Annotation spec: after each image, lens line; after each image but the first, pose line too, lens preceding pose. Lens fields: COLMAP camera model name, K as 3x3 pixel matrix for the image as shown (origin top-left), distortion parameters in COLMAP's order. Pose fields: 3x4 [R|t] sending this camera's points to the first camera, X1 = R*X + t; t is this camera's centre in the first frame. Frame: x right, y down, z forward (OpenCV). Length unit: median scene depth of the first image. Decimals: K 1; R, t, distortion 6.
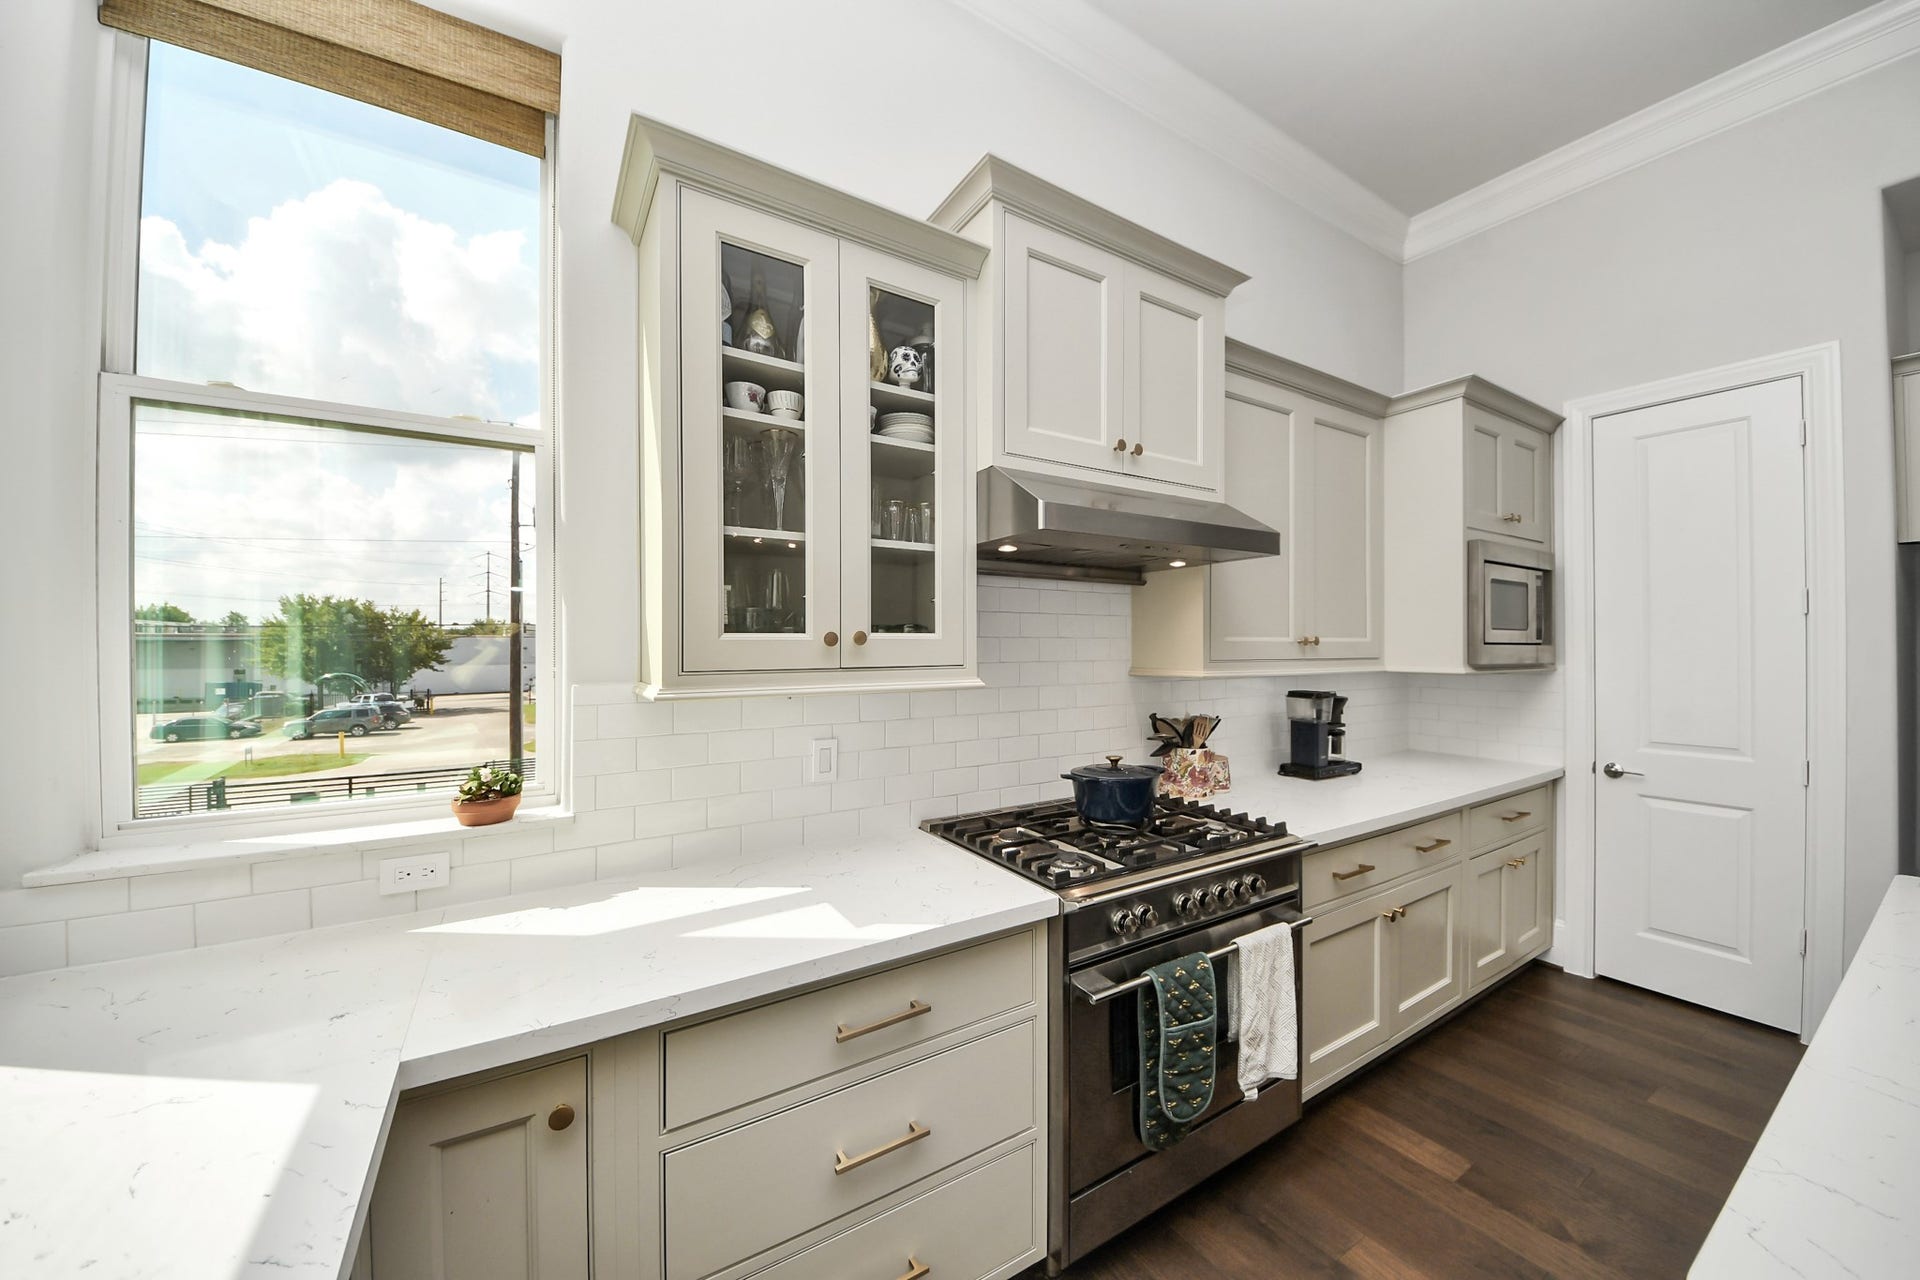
lens RADIAL K [[698.2, 0, 961.9], [0, 698.2, 649.8], [0, 0, 1]] dist [0.036842, -0.023074]
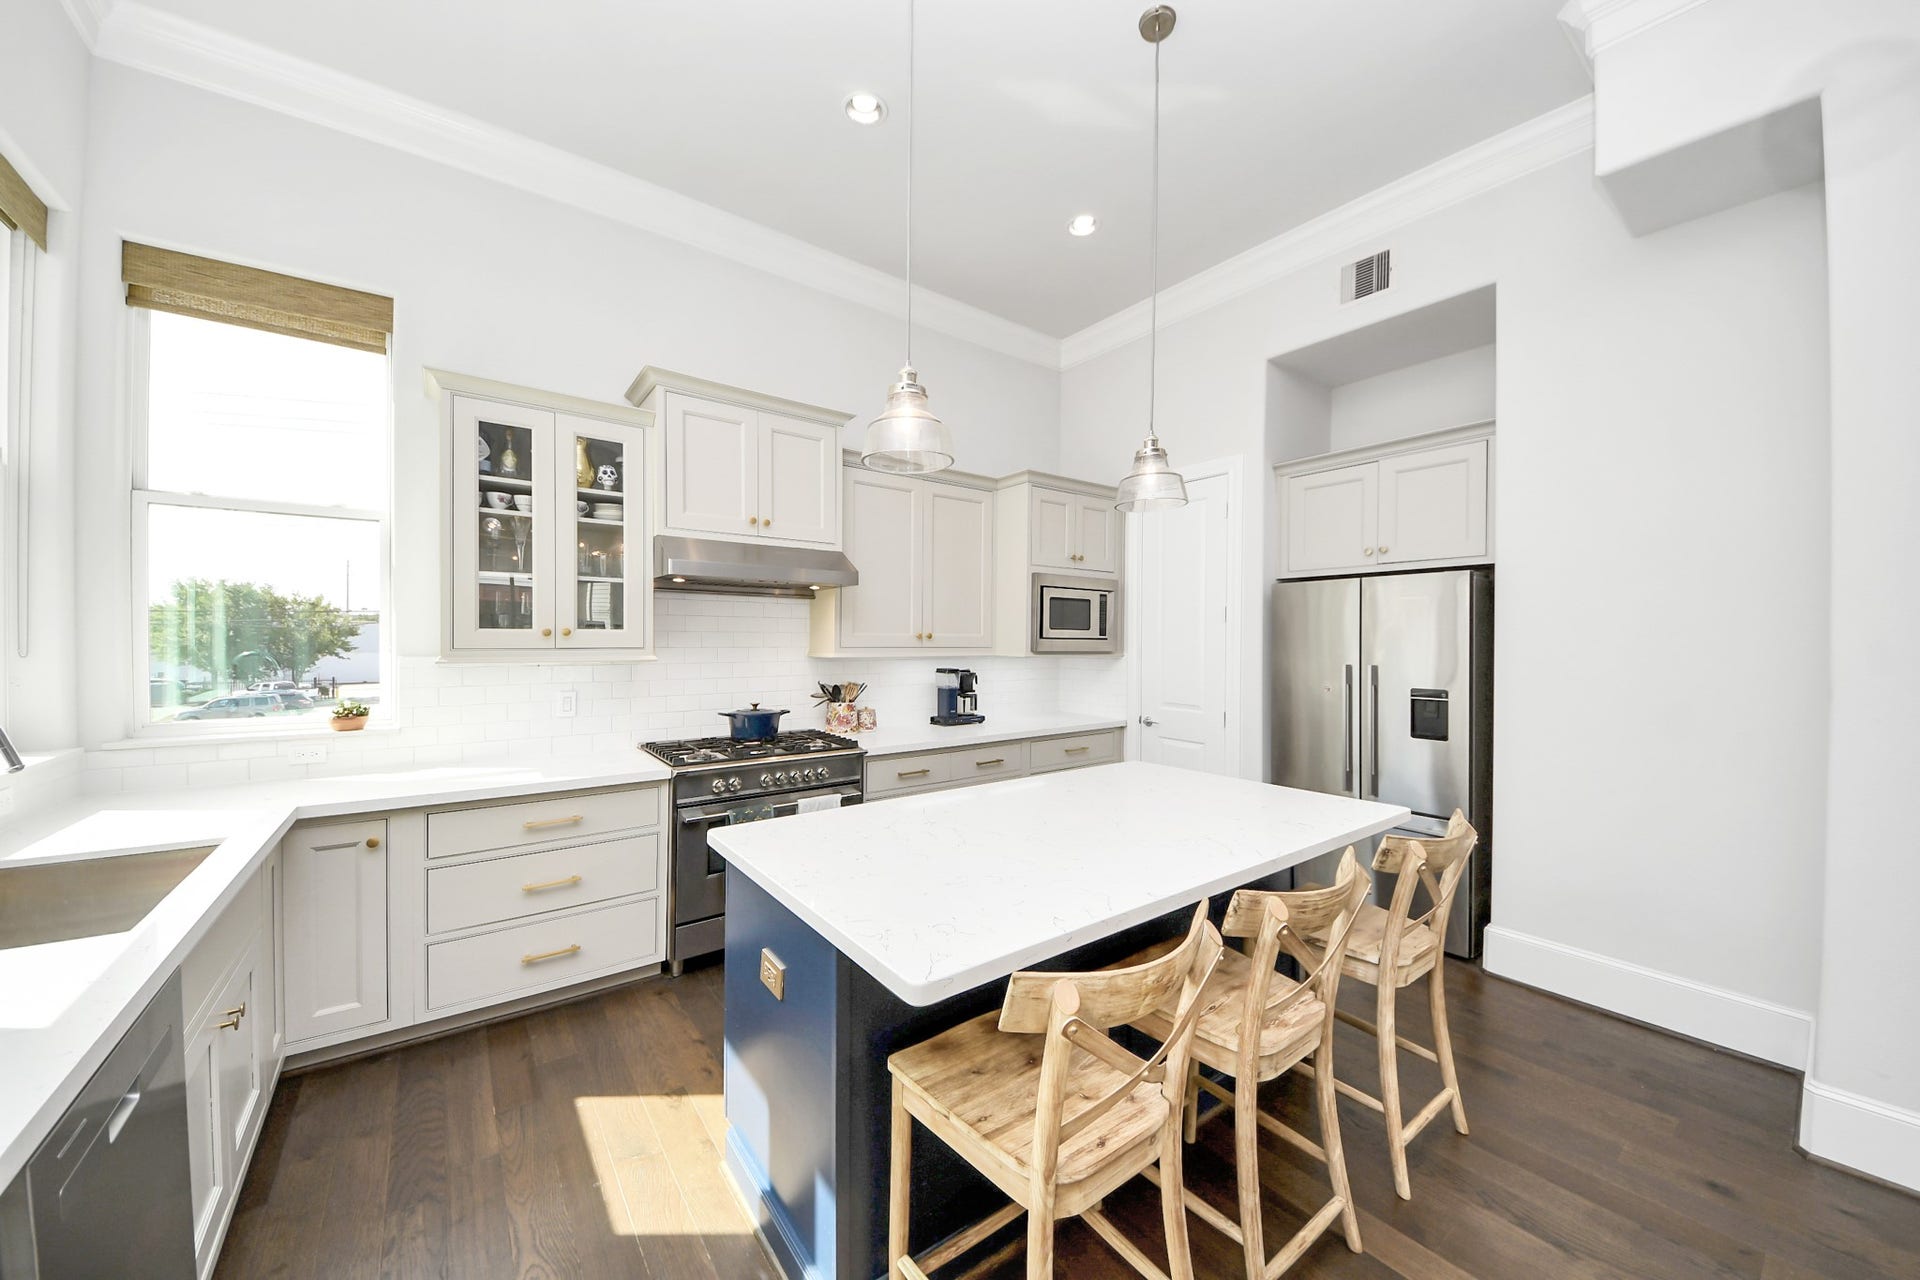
lens RADIAL K [[698.2, 0, 961.9], [0, 698.2, 649.8], [0, 0, 1]] dist [0.036842, -0.023074]
pose [[0.996868, 0.007549, 0.078725, 0.598606], [-0.008482, 0.999898, 0.011523, 0.000421], [-0.078630, -0.012155, 0.996830, -0.742302]]
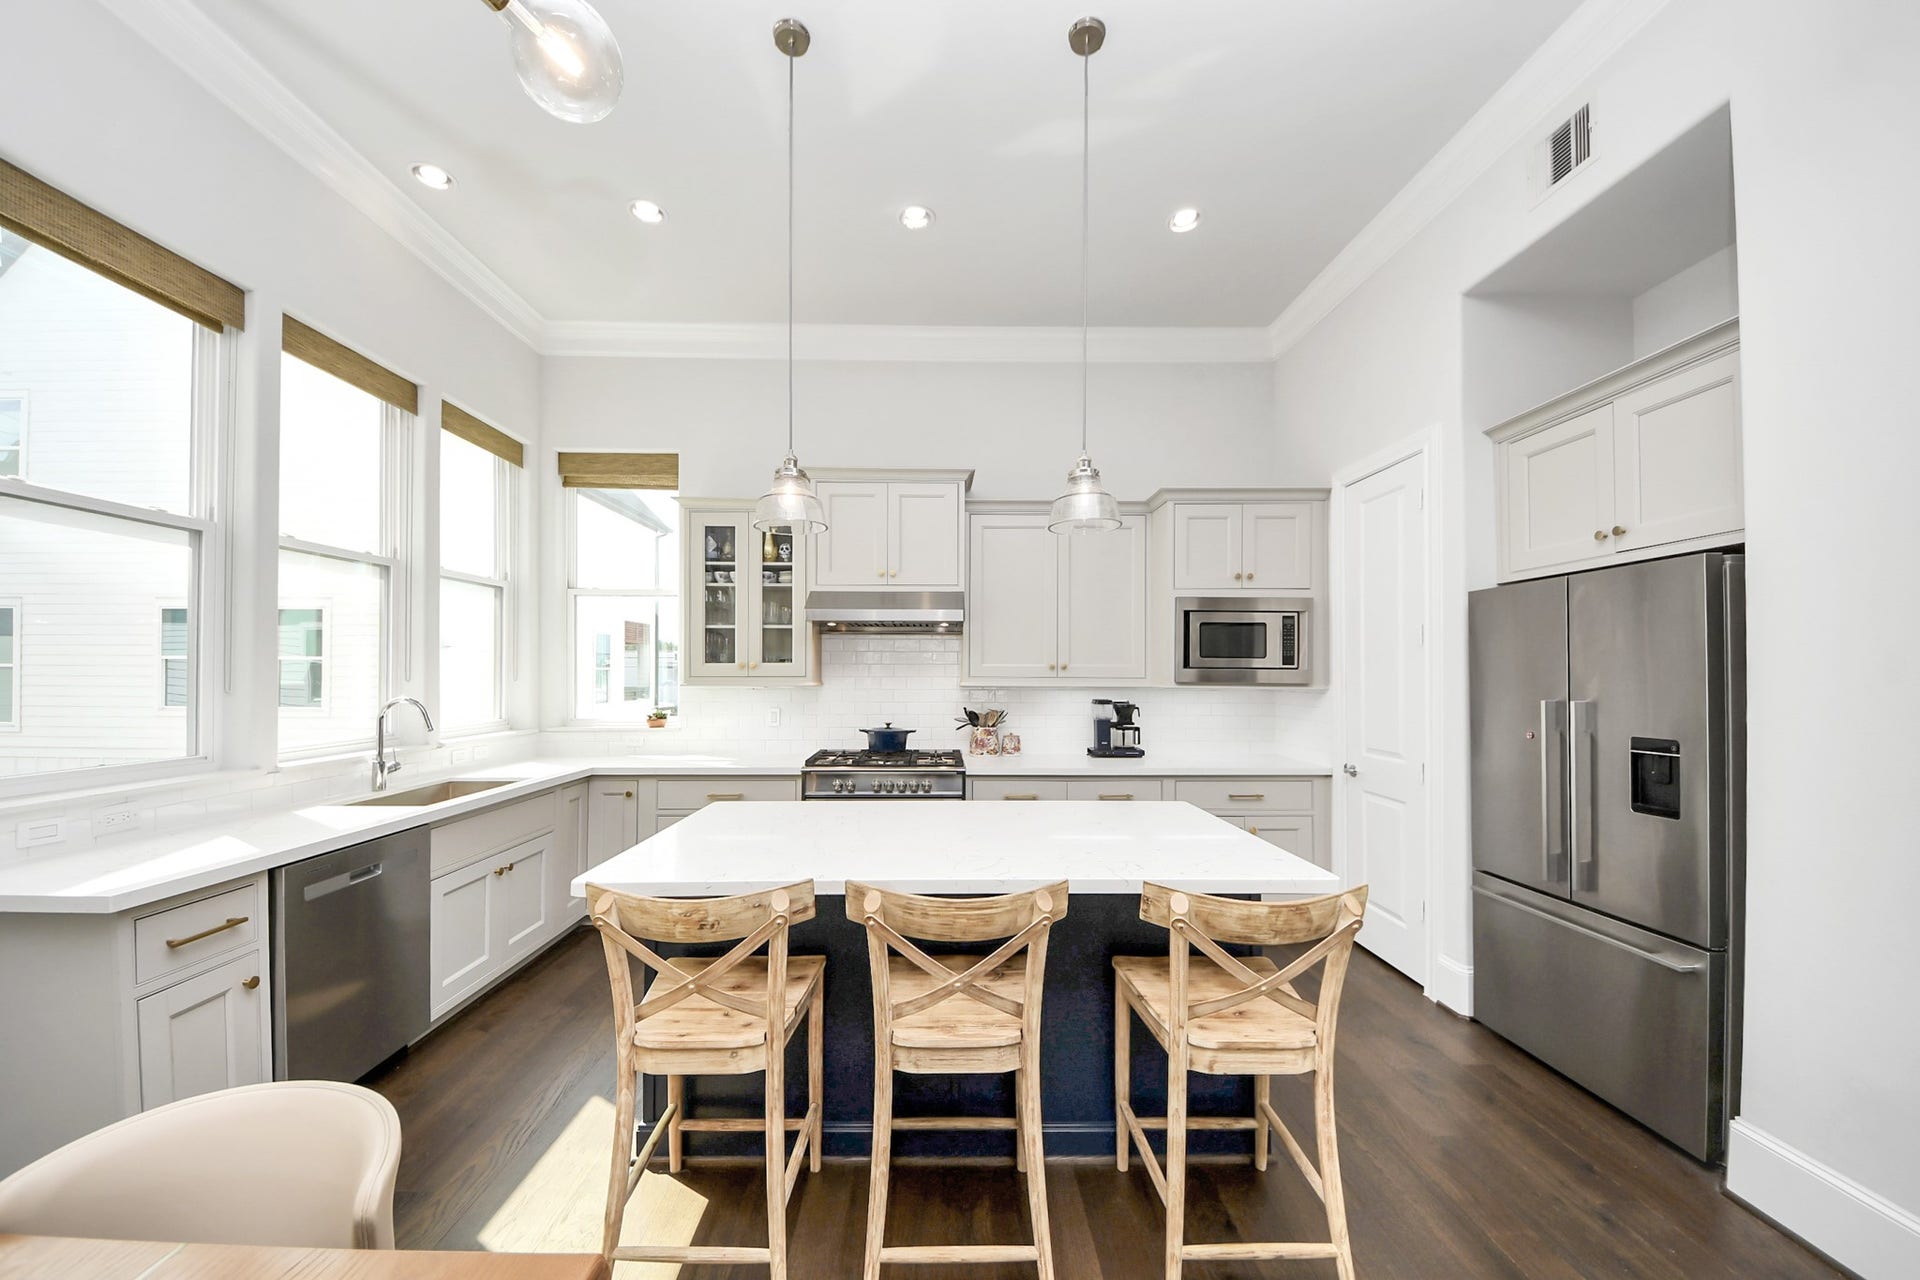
lens RADIAL K [[713.2, 0, 954.9], [0, 713.2, 672.5], [0, 0, 1]] dist [0.014328, -0.000101]
pose [[0.850414, 0.003984, -0.526099, 1.519297], [-0.008001, 0.999954, -0.005361, 0.016068], [0.526053, 0.008768, 0.850406, -0.689096]]
